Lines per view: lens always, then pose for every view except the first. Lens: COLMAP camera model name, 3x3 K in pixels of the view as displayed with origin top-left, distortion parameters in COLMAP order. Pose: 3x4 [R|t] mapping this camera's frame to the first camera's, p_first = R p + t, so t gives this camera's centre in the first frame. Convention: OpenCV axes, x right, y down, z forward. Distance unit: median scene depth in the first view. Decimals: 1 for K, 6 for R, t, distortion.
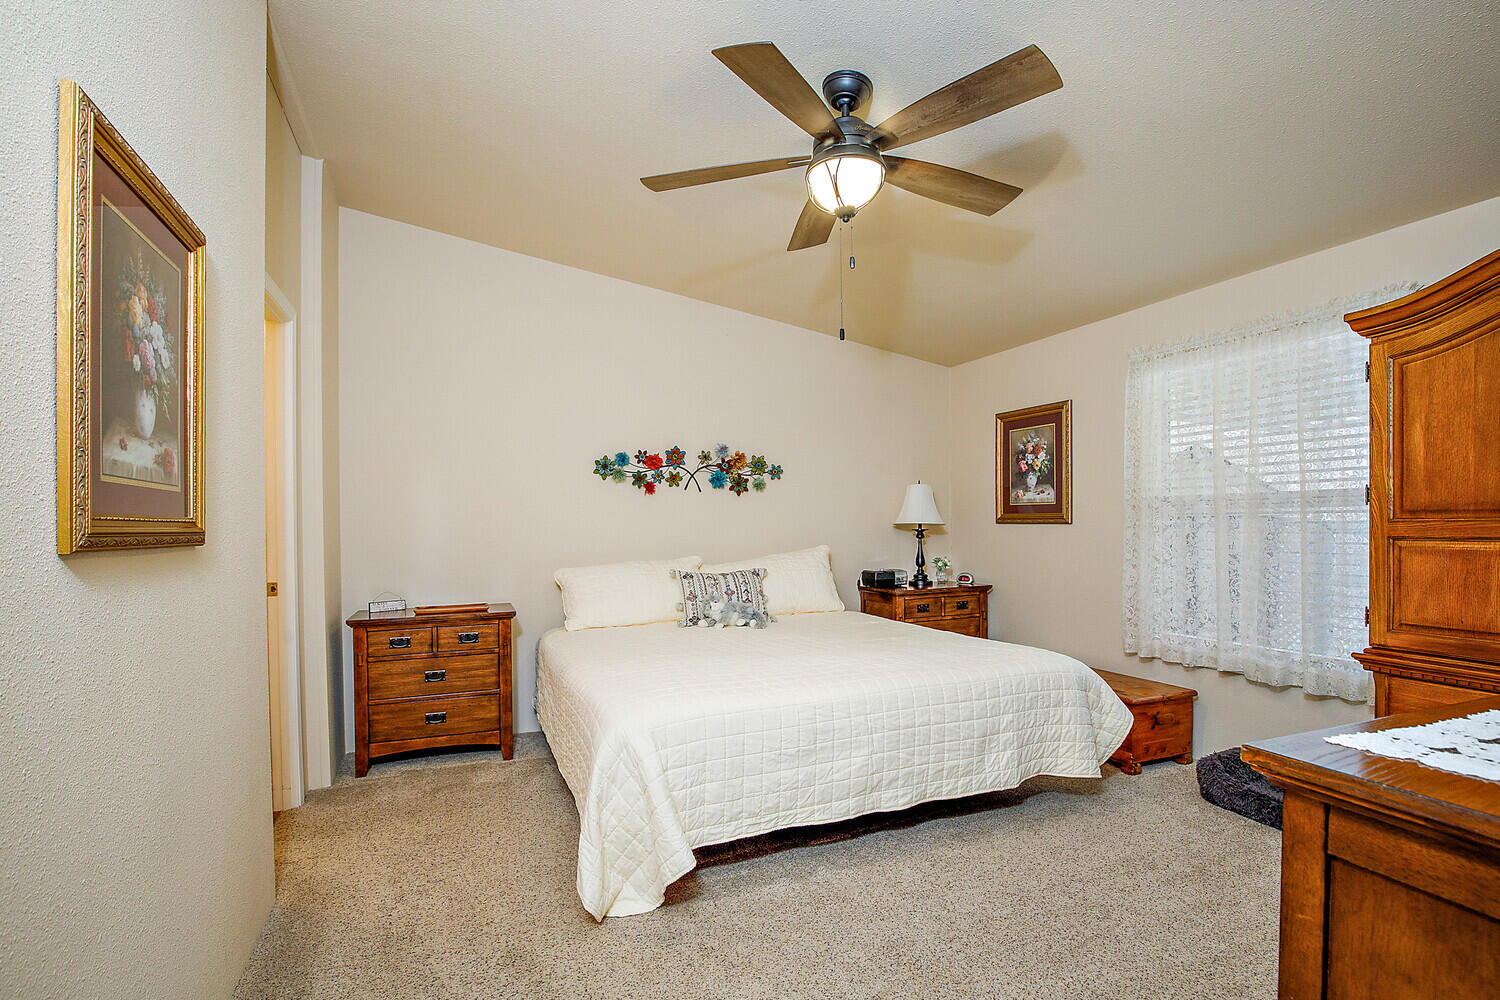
lens RADIAL K [[716.8, 0, 749.9], [0, 716.8, 524.6], [0, 0, 1]] dist [-0.000665, 0.000069]
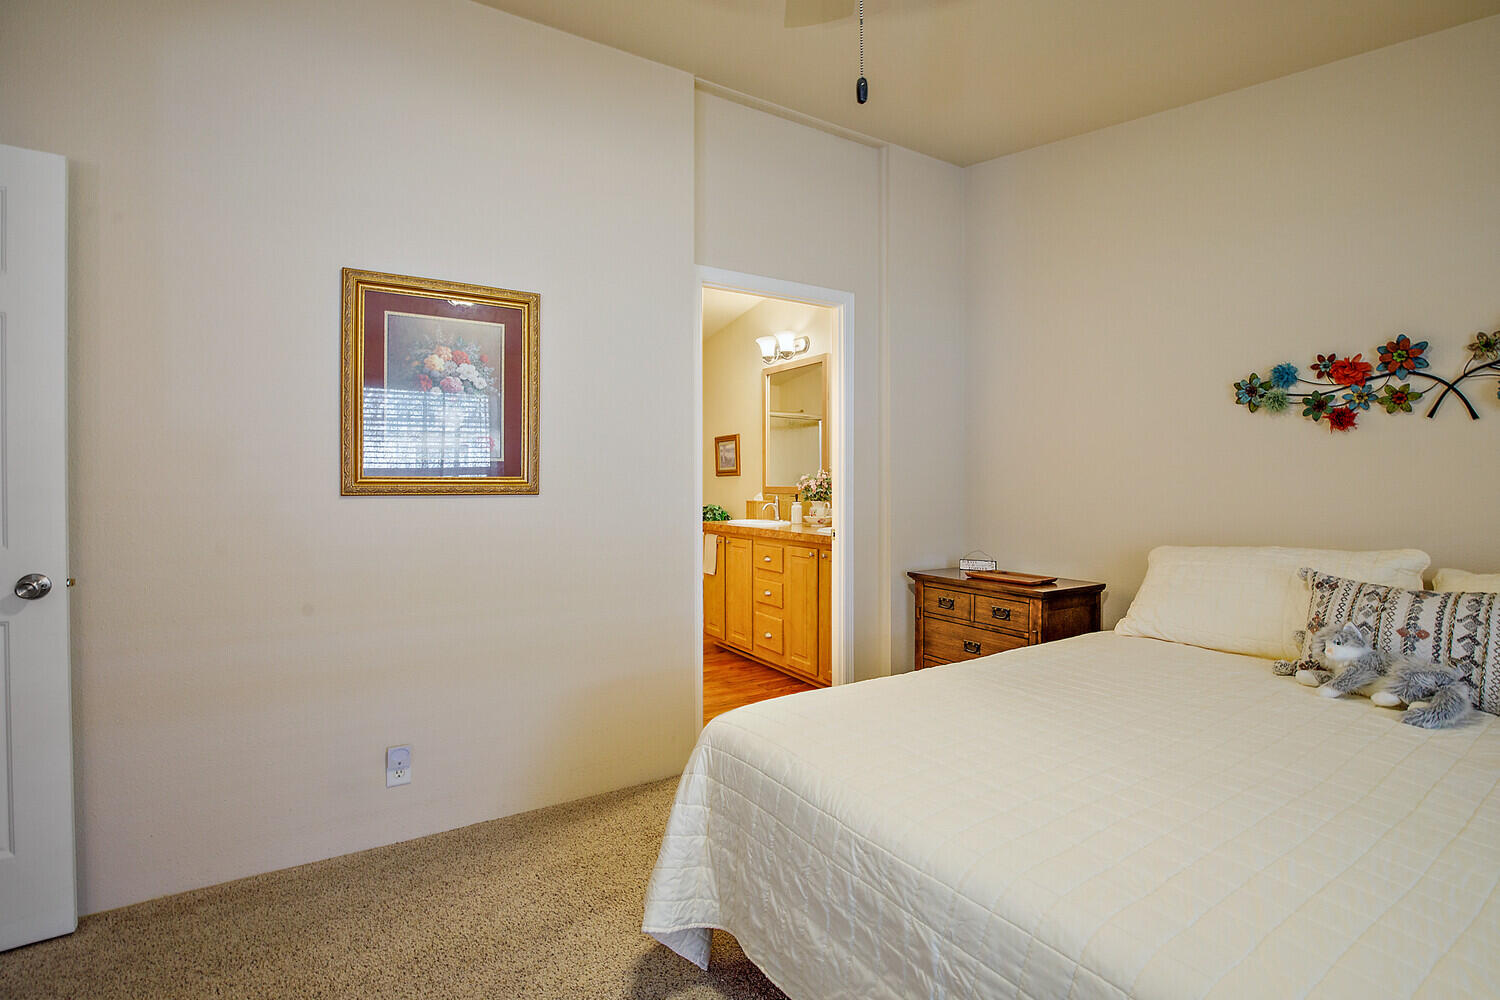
lens RADIAL K [[707.0, 0, 749.5], [0, 707.0, 483.5], [0, 0, 1]] dist [-0.012655, 0.000349]
pose [[0.172169, 0.013694, -0.984972, 0.324589], [-0.004945, 0.999903, 0.013038, -0.006440], [0.985055, 0.002627, 0.172220, 0.461905]]
